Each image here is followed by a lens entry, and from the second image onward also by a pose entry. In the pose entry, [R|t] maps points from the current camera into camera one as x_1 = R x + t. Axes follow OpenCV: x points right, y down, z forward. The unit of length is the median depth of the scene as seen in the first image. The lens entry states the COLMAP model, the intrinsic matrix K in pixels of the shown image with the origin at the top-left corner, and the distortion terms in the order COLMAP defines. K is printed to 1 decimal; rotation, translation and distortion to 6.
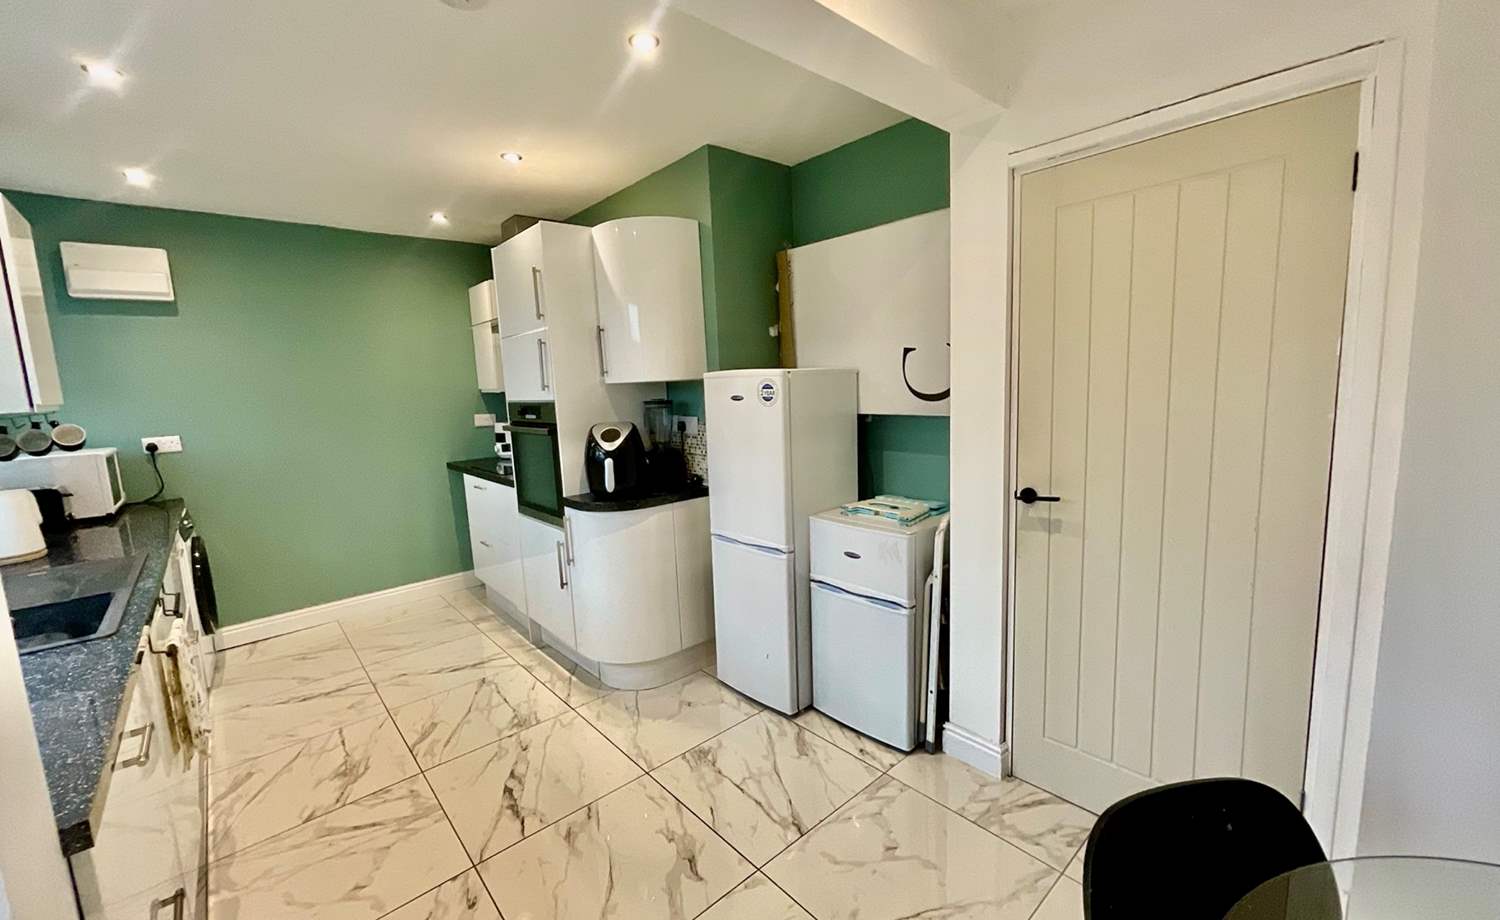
lens RADIAL K [[606.8, 0, 751.0], [0, 606.8, 461.1], [0, 0, 1]] dist [-0.000939, -0.000112]
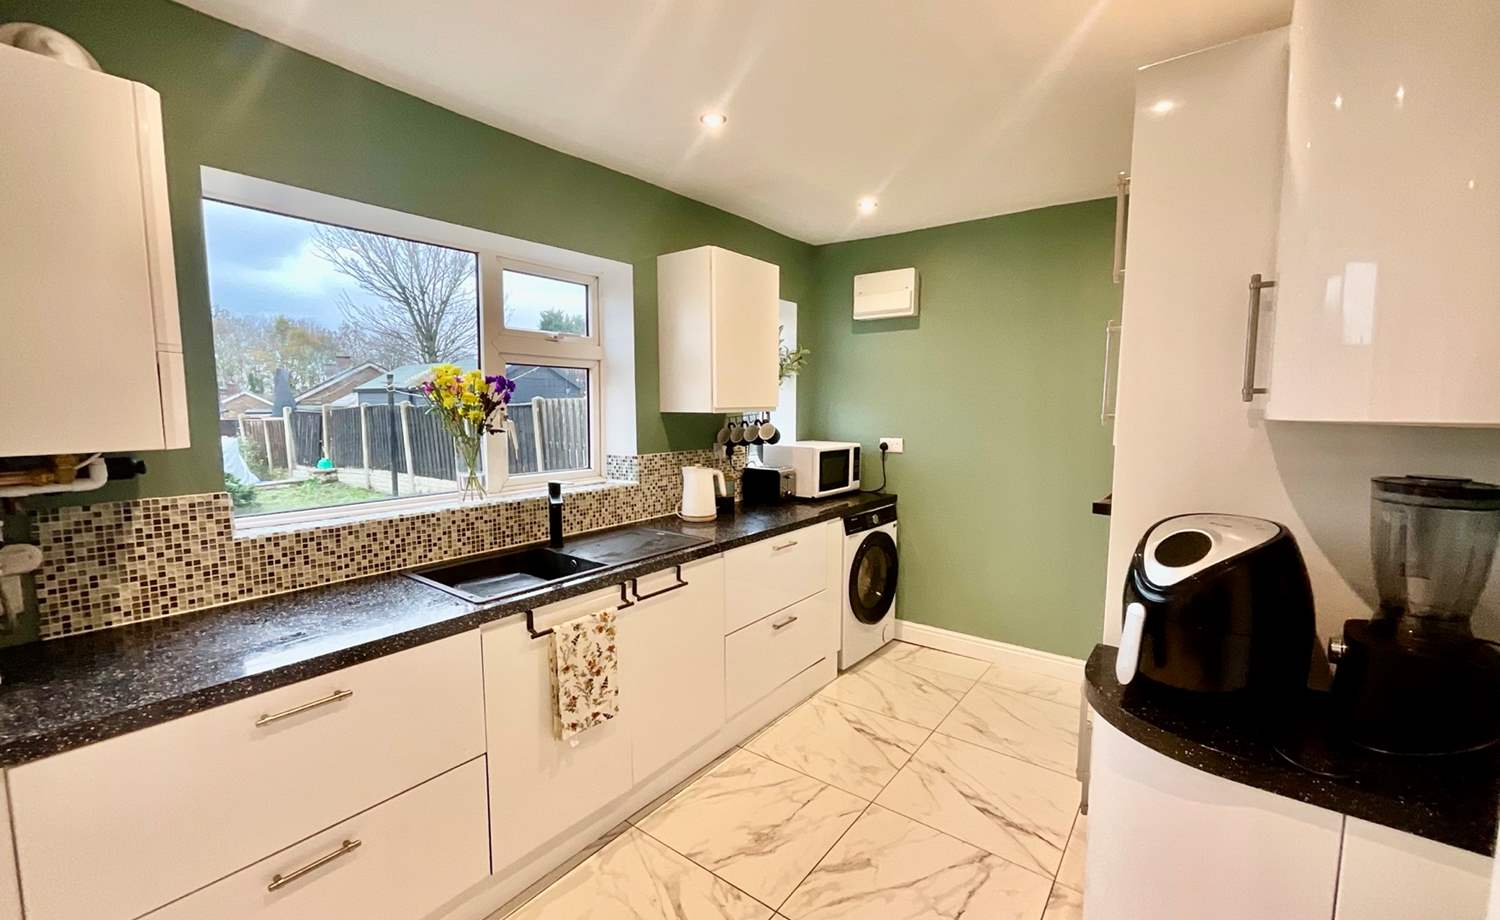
lens RADIAL K [[606.8, 0, 751.0], [0, 606.8, 461.1], [0, 0, 1]] dist [-0.000939, -0.000112]
pose [[0.191316, 0.136322, -0.972016, 0.093045], [-0.143040, 0.983608, 0.109794, -0.099575], [0.971050, 0.118032, 0.207679, 0.613913]]
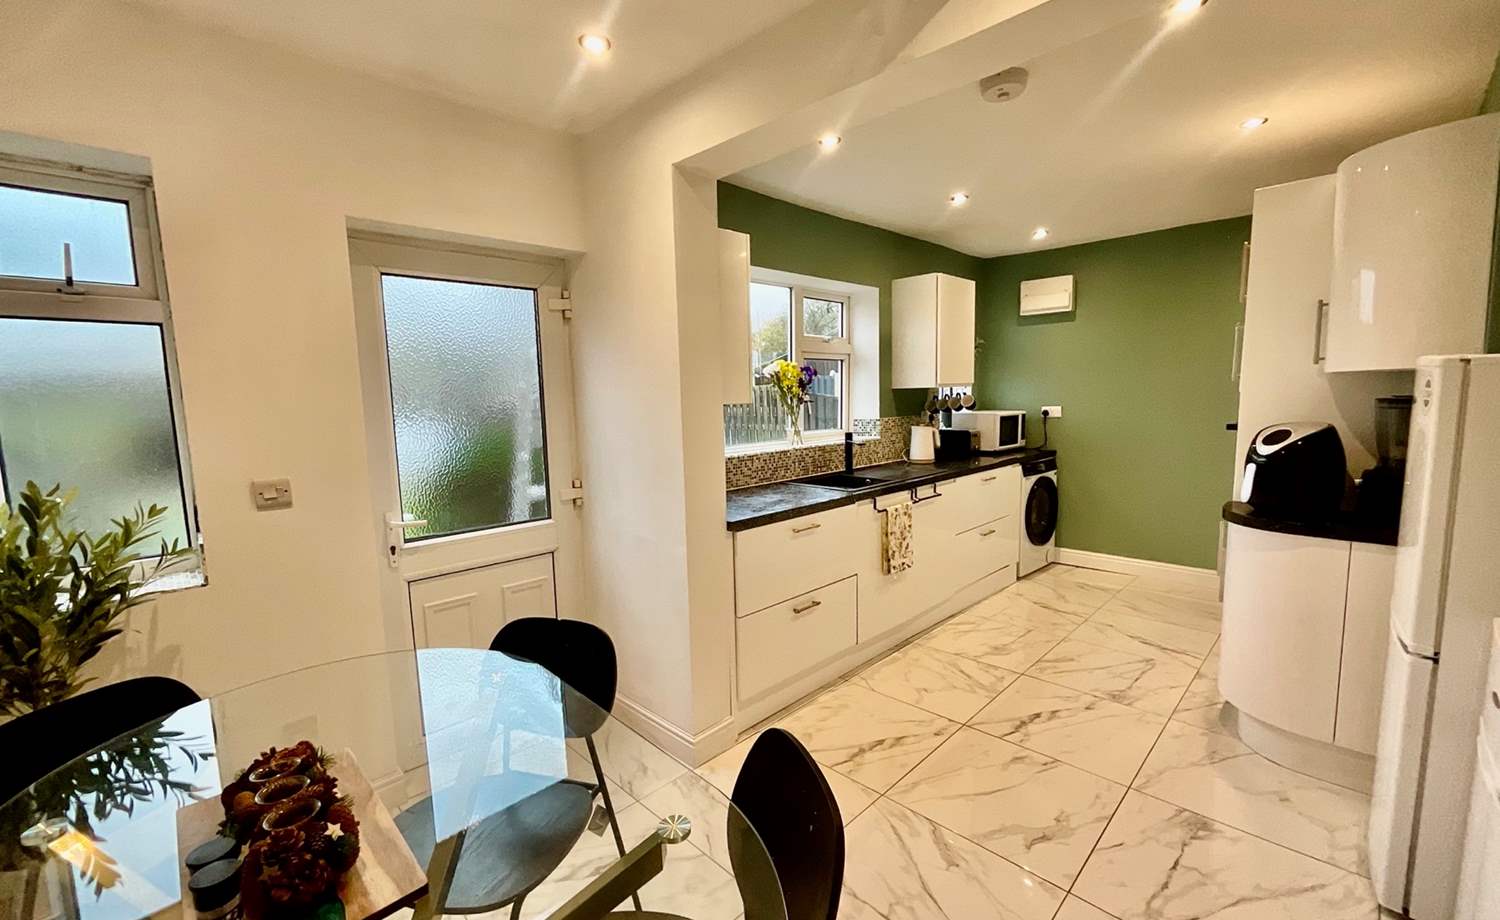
lens RADIAL K [[606.8, 0, 751.0], [0, 606.8, 461.1], [0, 0, 1]] dist [-0.000939, -0.000112]
pose [[0.053864, 0.151639, -0.986967, 0.526650], [-0.114480, 0.982823, 0.144754, -0.046630], [0.991964, 0.105191, 0.070299, 0.234651]]
